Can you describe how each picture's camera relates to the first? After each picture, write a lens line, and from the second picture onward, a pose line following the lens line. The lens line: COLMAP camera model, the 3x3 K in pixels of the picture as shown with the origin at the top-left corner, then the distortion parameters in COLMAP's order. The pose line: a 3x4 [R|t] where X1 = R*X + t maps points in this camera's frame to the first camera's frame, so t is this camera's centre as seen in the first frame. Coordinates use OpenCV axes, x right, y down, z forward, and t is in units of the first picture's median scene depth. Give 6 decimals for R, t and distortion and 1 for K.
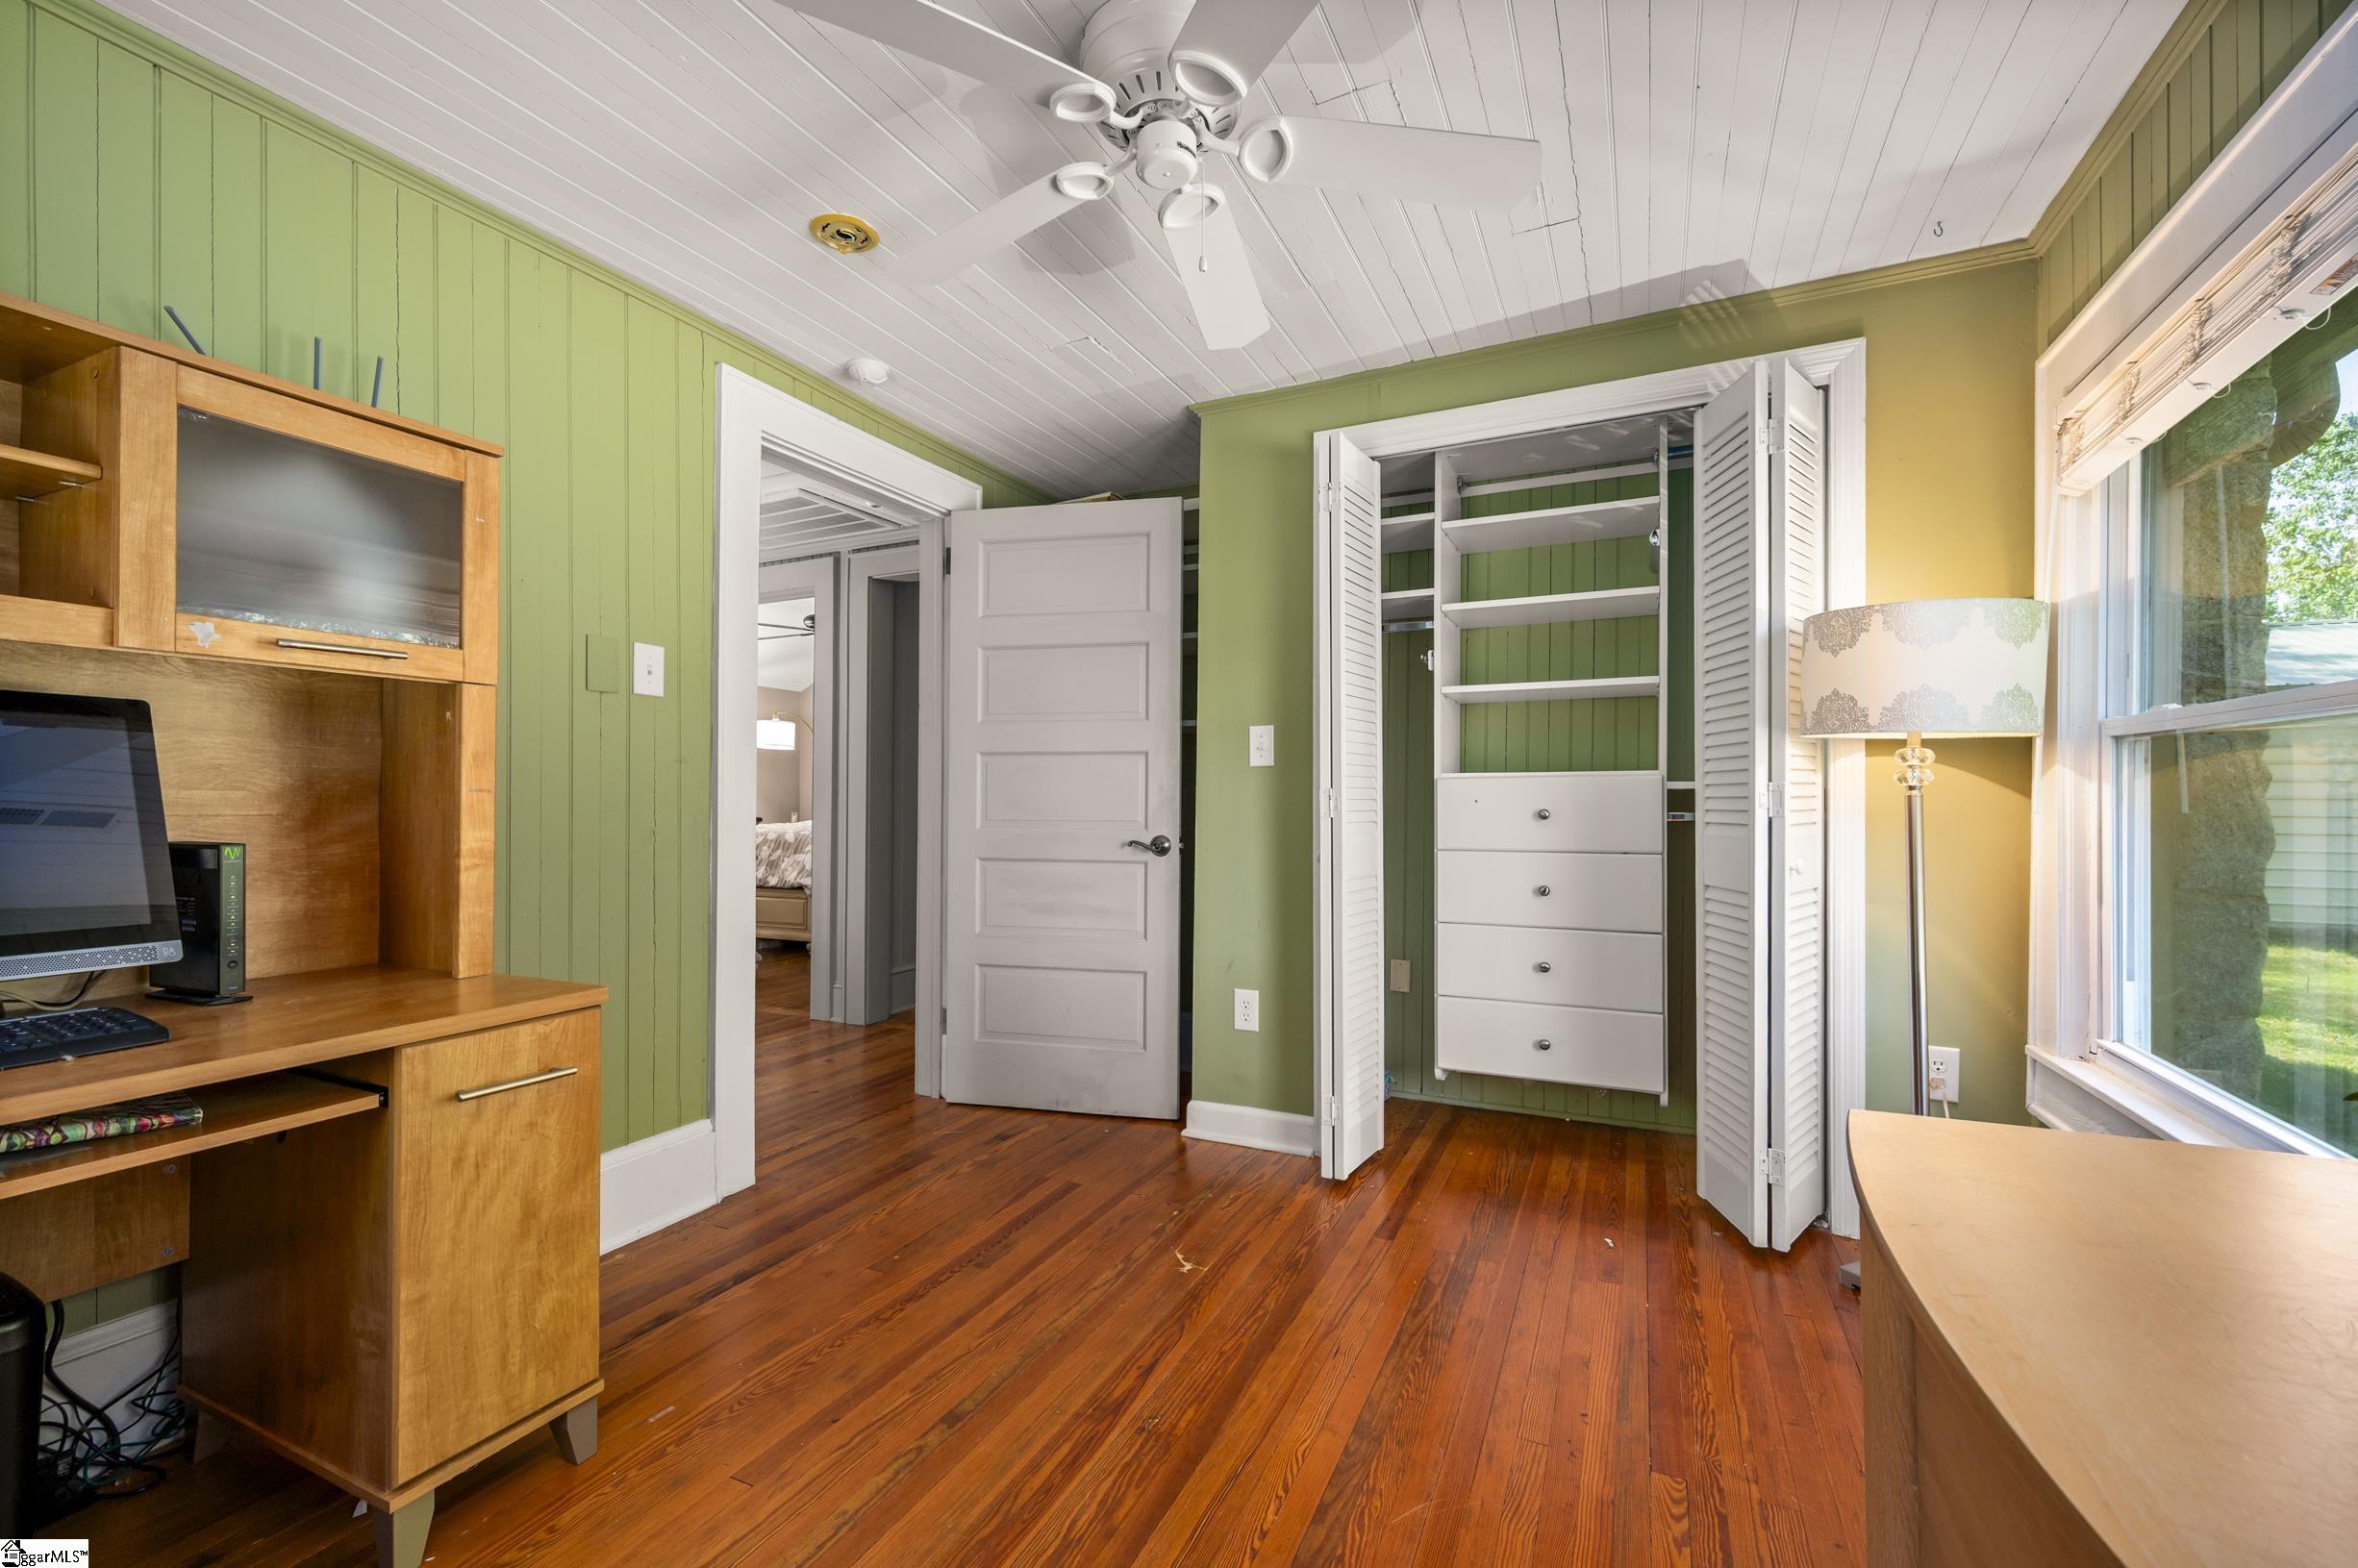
lens RADIAL K [[966.6, 0, 1179.0], [0, 966.6, 784.0], [0, 0, 1]] dist [0.000111, 0.000005]
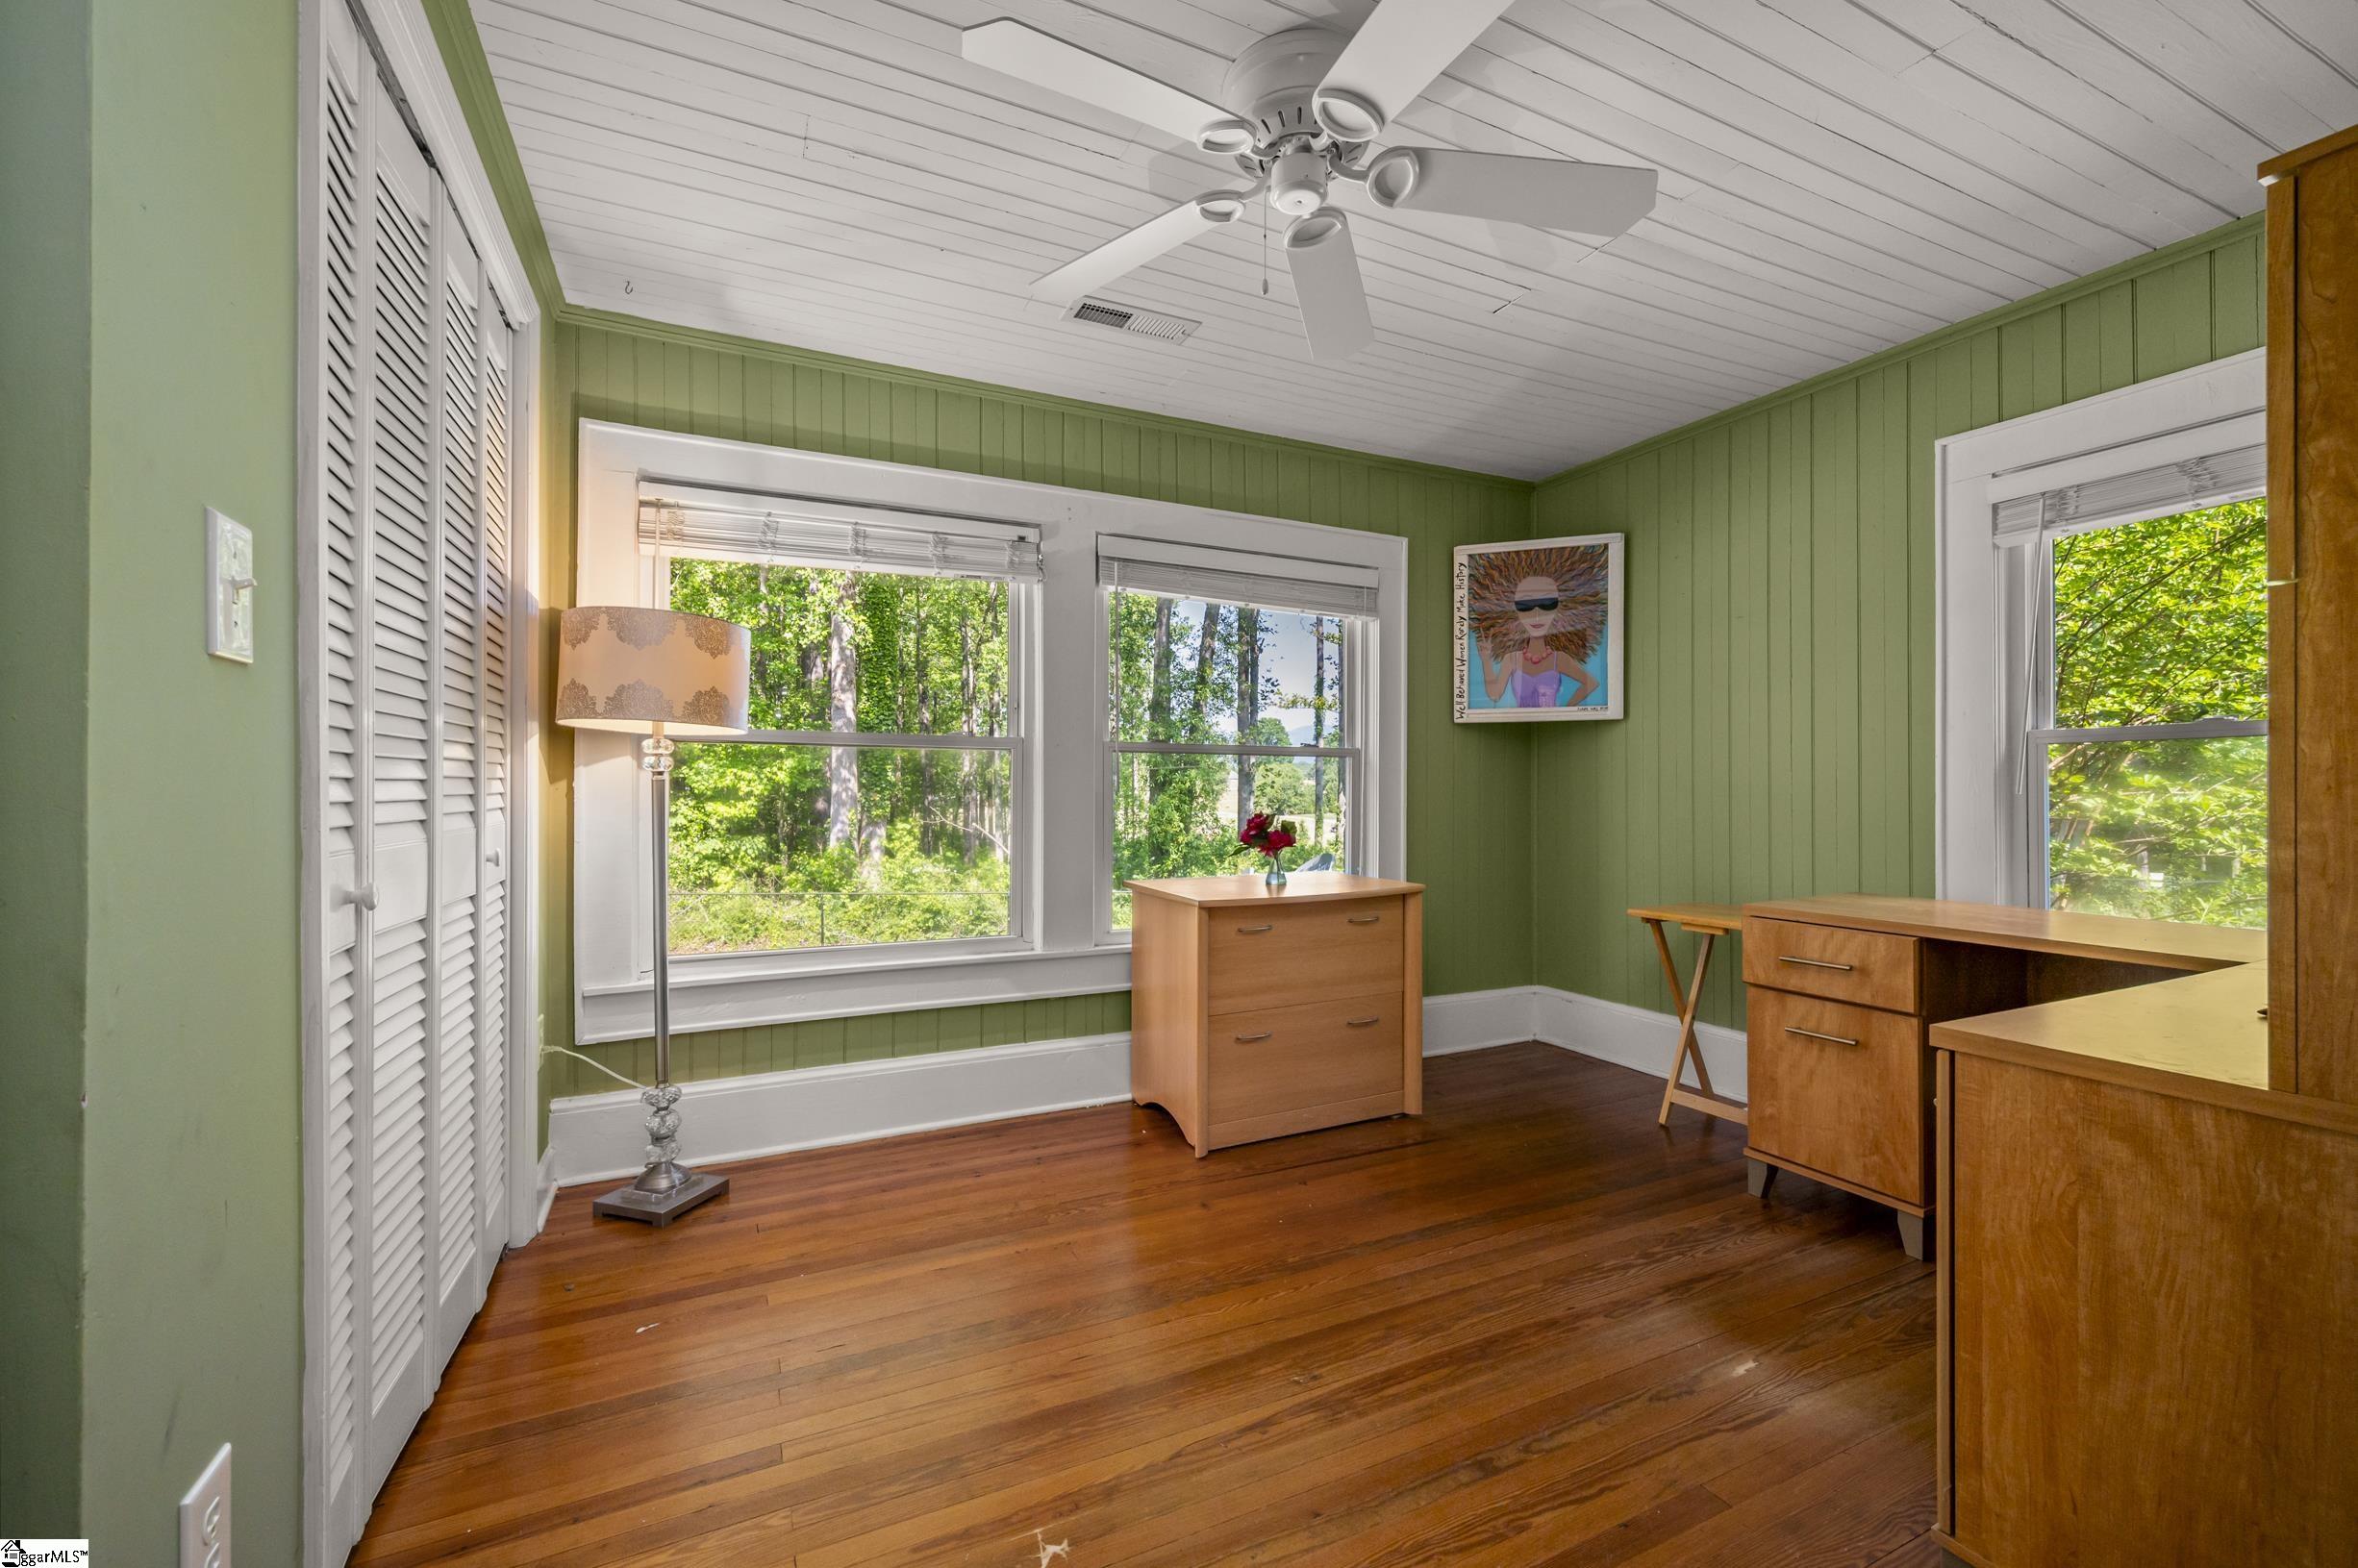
lens RADIAL K [[966.6, 0, 1179.0], [0, 966.6, 784.0], [0, 0, 1]] dist [0.000111, 0.000005]
pose [[-0.776774, 0.003004, 0.629772, -0.519847], [-0.002075, 0.999971, -0.007329, 0.018133], [-0.629776, -0.006999, -0.776746, 1.676379]]
